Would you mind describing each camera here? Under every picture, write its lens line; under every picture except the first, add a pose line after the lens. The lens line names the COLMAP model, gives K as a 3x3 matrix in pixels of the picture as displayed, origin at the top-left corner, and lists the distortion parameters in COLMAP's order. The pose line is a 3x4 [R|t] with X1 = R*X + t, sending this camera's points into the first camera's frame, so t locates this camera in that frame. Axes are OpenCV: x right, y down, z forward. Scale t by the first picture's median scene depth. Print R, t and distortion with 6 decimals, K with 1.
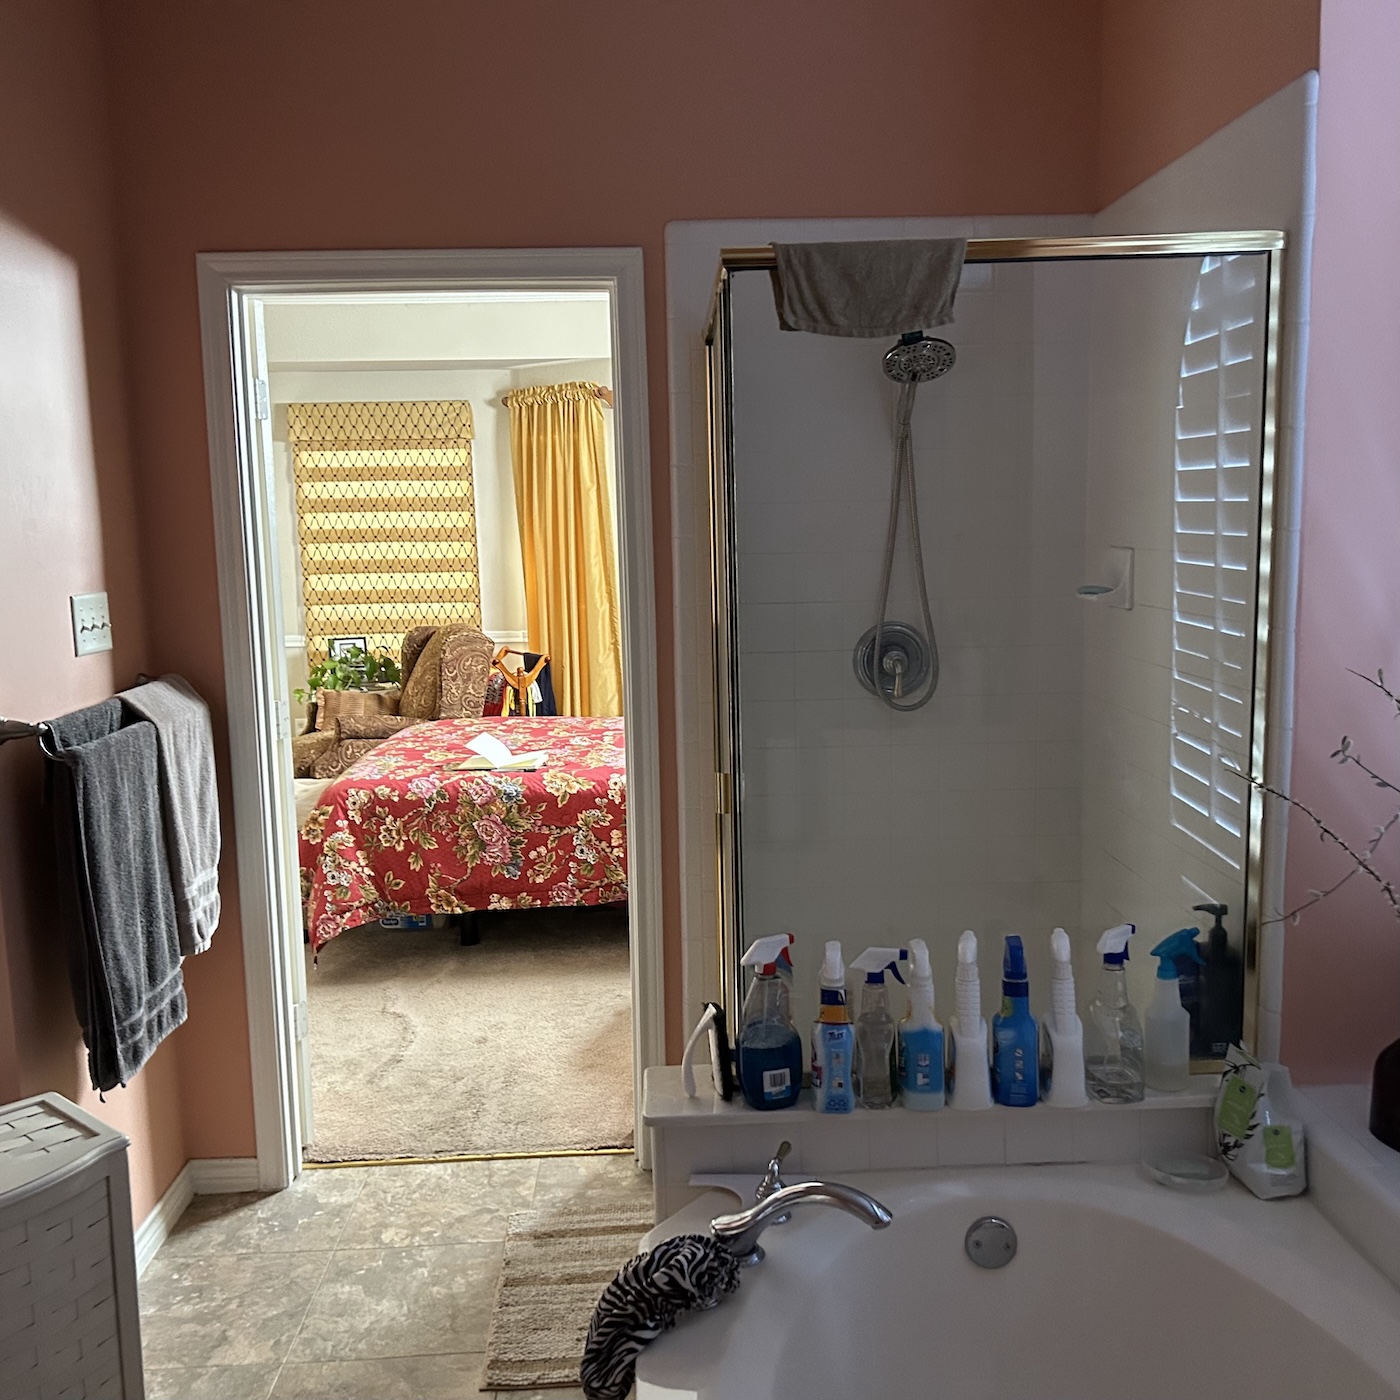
lens RADIAL K [[1322.1, 0, 700.0], [0, 1322.1, 700.0], [0, 0, 1]] dist [-0.003218, -0.018465]
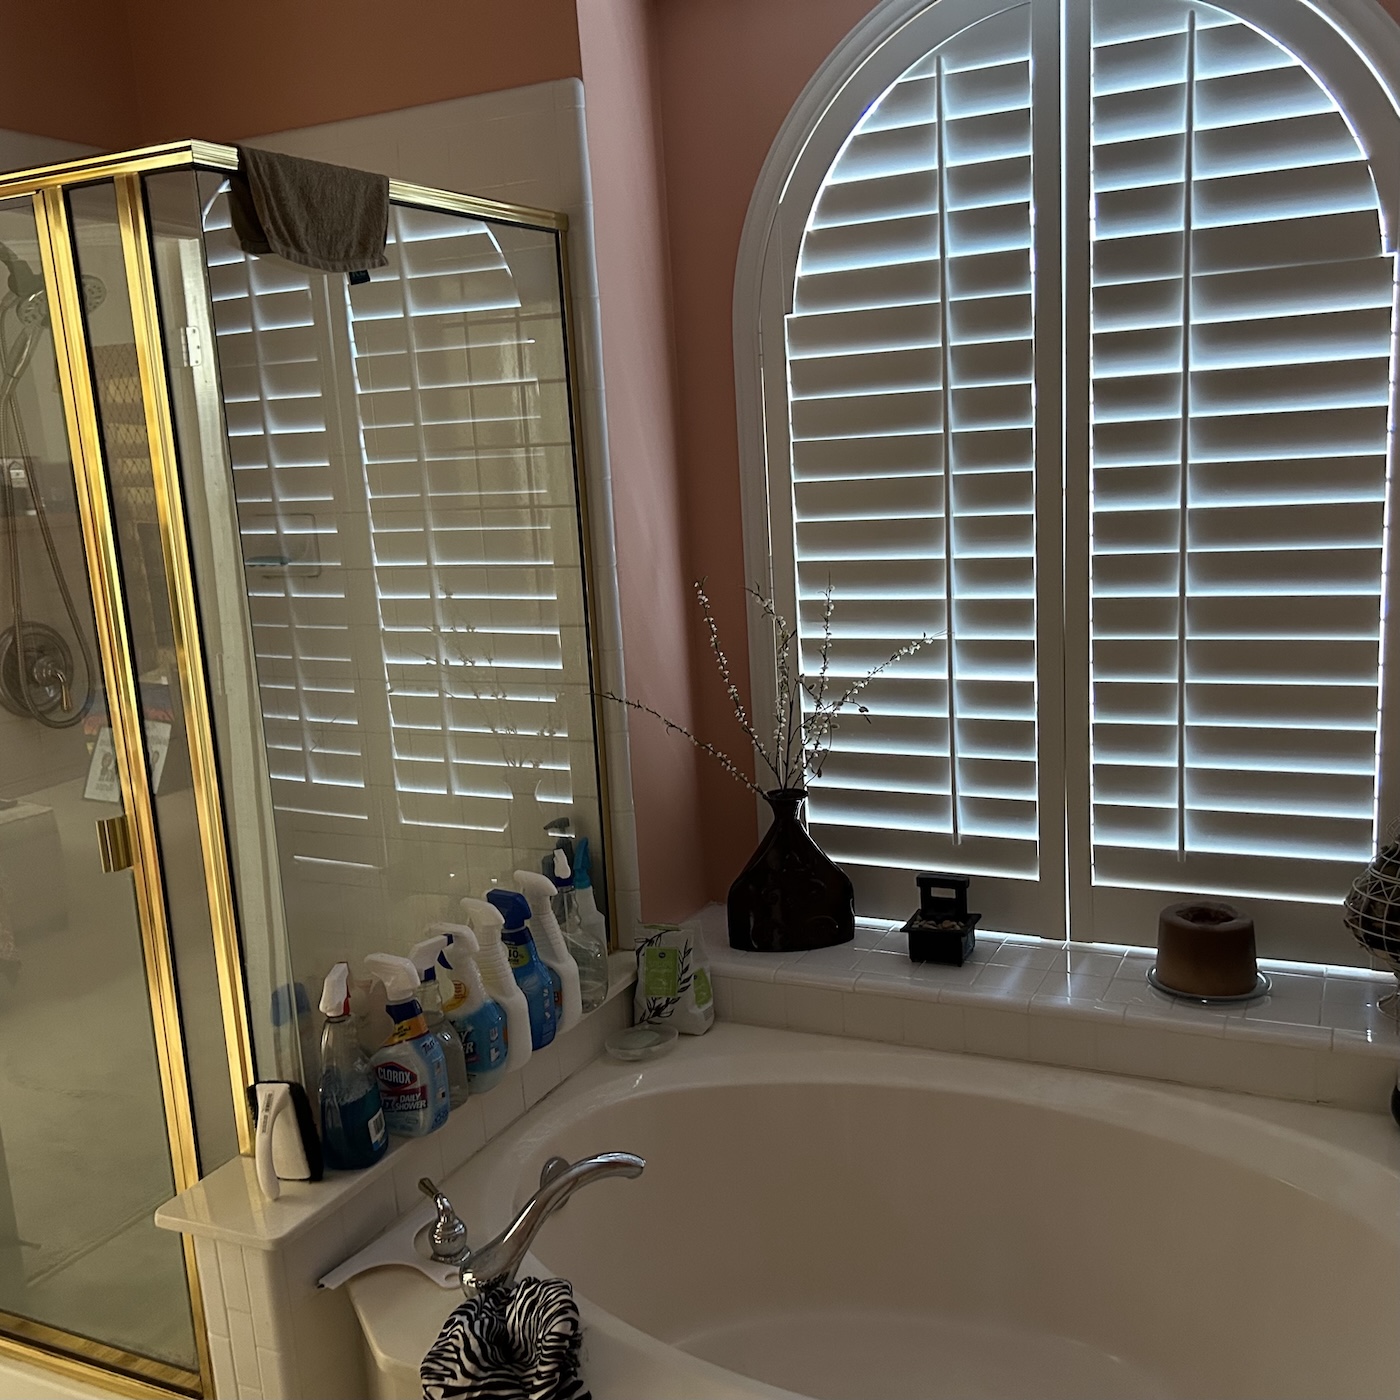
lens RADIAL K [[1365.7, 0, 700.0], [0, 1365.7, 700.0], [0, 0, 1]] dist [0.004376, -0.006702]
pose [[0.464452, -0.163707, 0.870336, -0.587371], [0.160057, 0.982099, 0.099316, -0.042510], [-0.871015, 0.093176, 0.482340, 0.360633]]
